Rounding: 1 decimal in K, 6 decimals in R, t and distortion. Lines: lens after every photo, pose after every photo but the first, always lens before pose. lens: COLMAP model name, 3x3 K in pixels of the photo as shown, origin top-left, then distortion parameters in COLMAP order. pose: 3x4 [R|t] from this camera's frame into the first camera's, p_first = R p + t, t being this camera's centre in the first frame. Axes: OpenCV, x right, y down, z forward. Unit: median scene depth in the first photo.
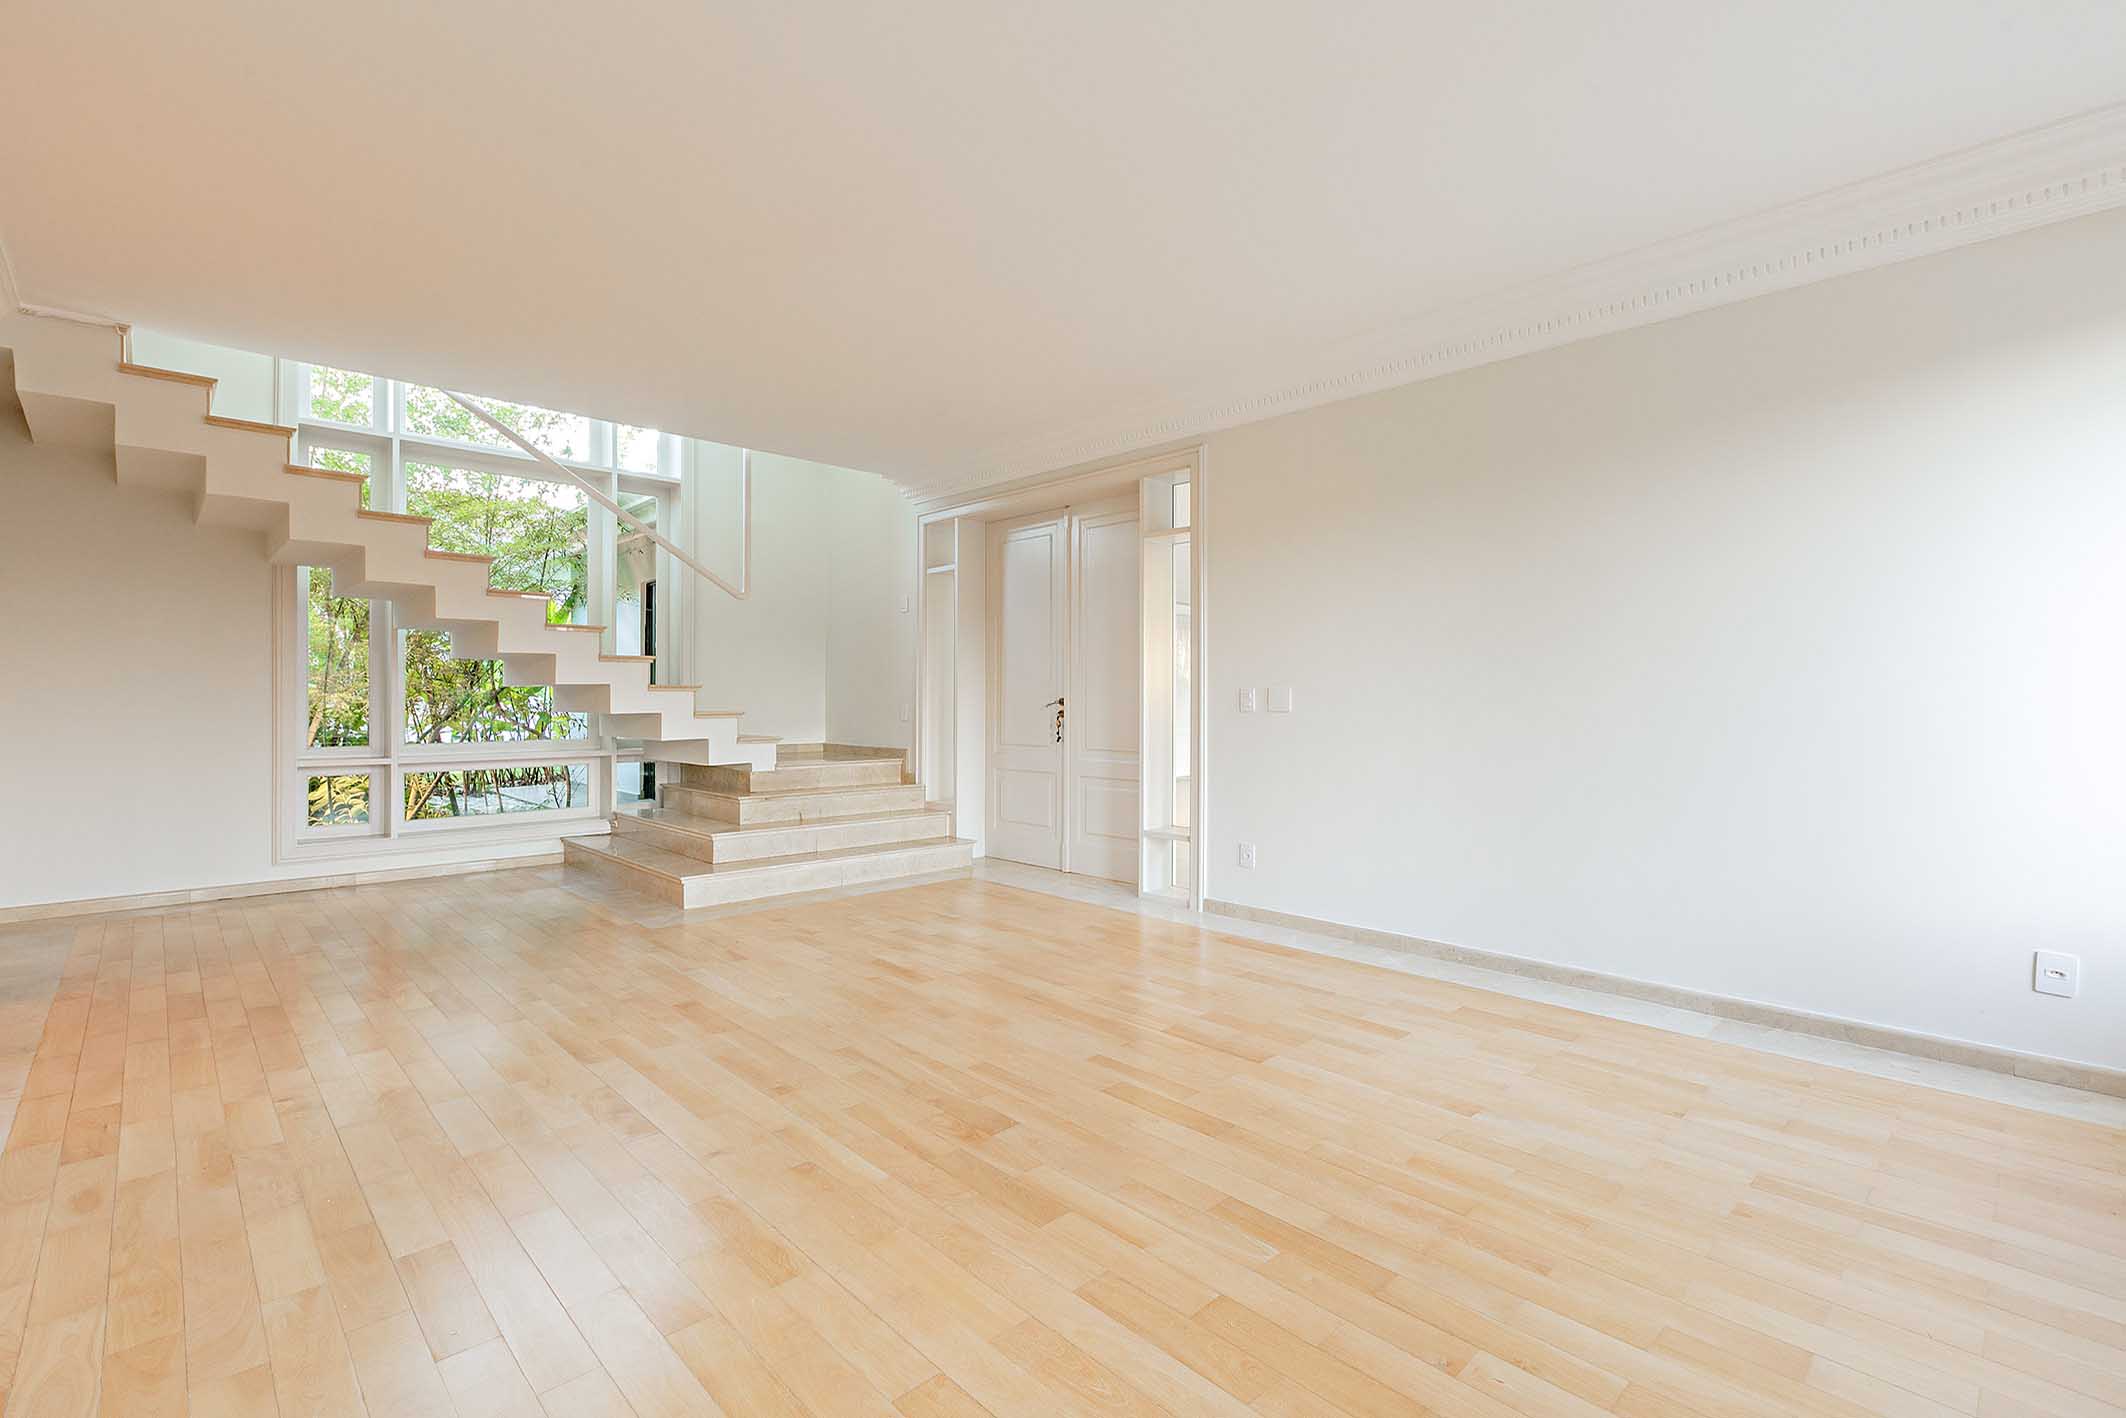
lens RADIAL K [[945.6, 0, 1051.3], [0, 945.6, 698.9], [0, 0, 1]] dist [-0.001817, -0.000079]
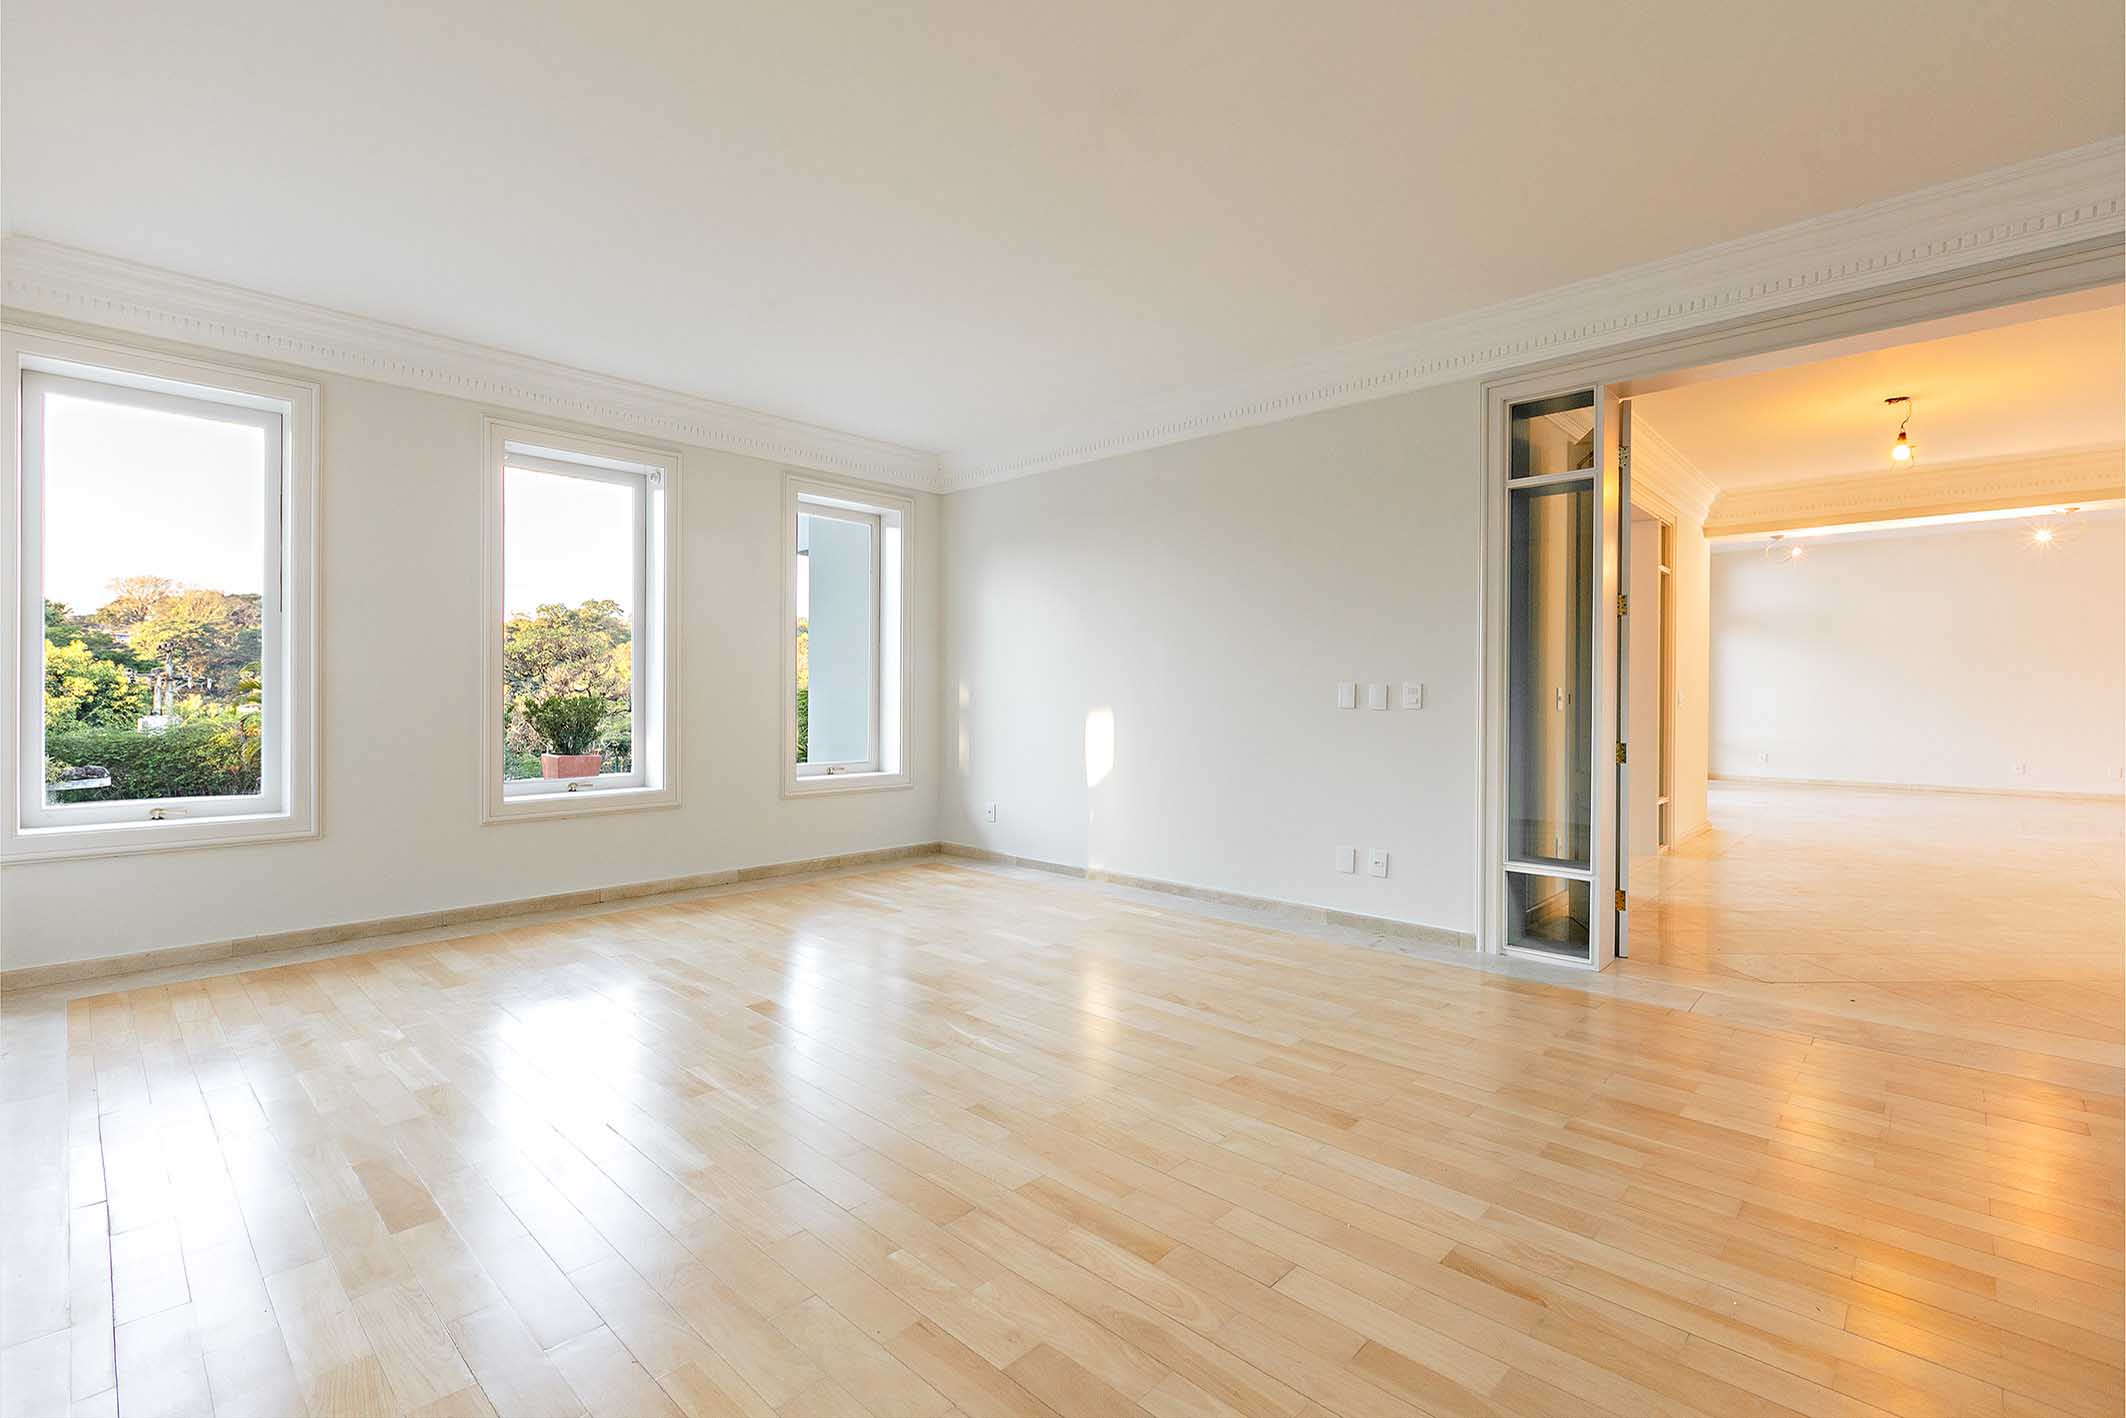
lens RADIAL K [[945.6, 0, 1051.3], [0, 945.6, 698.9], [0, 0, 1]] dist [-0.001817, -0.000079]
pose [[-0.999099, -0.006605, -0.041924, -0.154747], [-0.006498, 0.999975, -0.002676, 0.009811], [0.041940, -0.002401, -0.999117, 1.980718]]
